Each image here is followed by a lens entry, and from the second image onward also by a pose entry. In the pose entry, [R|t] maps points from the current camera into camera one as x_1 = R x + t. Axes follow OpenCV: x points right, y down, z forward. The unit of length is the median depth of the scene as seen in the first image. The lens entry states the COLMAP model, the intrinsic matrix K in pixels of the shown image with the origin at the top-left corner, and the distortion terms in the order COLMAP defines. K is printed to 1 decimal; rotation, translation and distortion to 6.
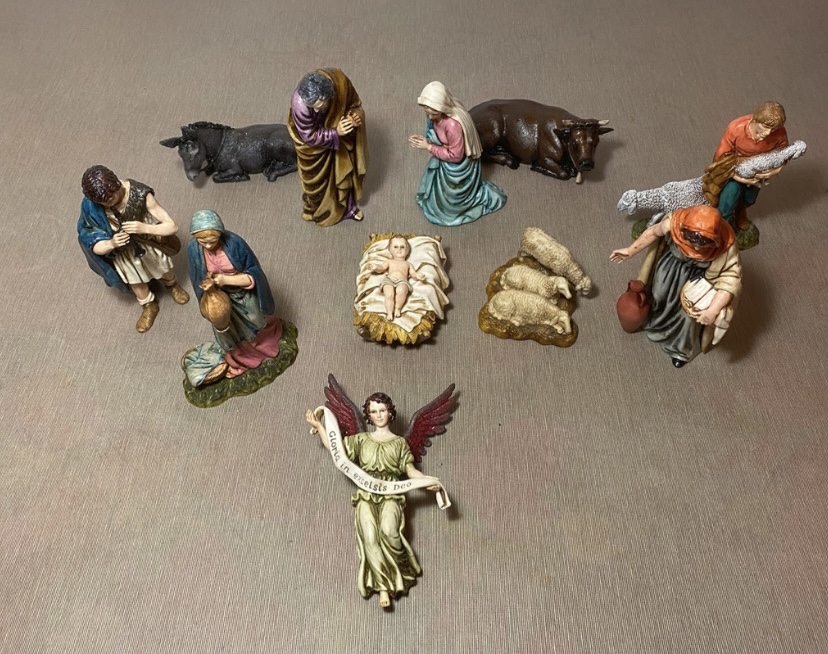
lens RADIAL K [[847.6, 0, 427.9], [0, 847.6, 327.4], [0, 0, 1]] dist [0.018412, -0.011934]
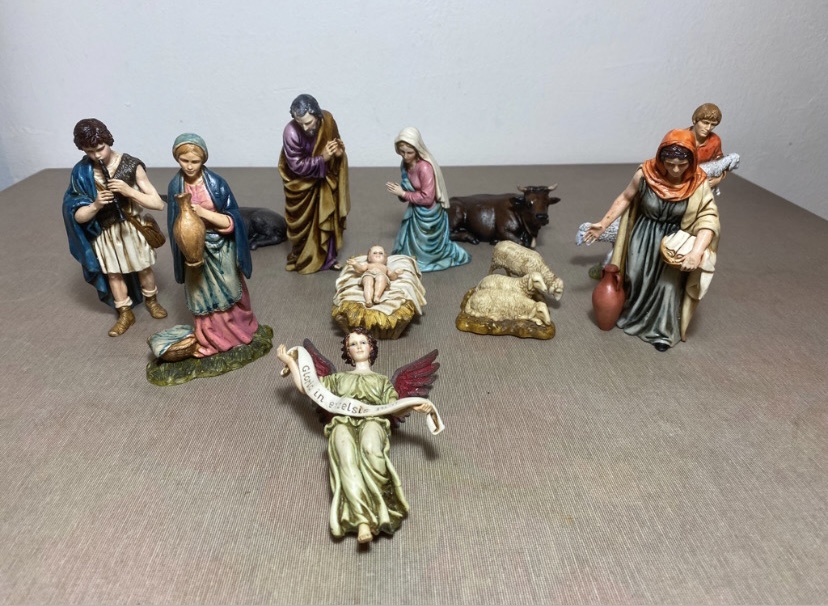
lens RADIAL K [[644.4, 0, 414.0], [0, 644.4, 303.0], [0, 0, 1]] dist [-0.008130, 0.006047]
pose [[0.998774, 0.002051, 0.049467, -0.030205], [0.019268, 0.904267, -0.426532, 0.316300], [-0.045606, 0.426962, 0.903119, 0.324116]]
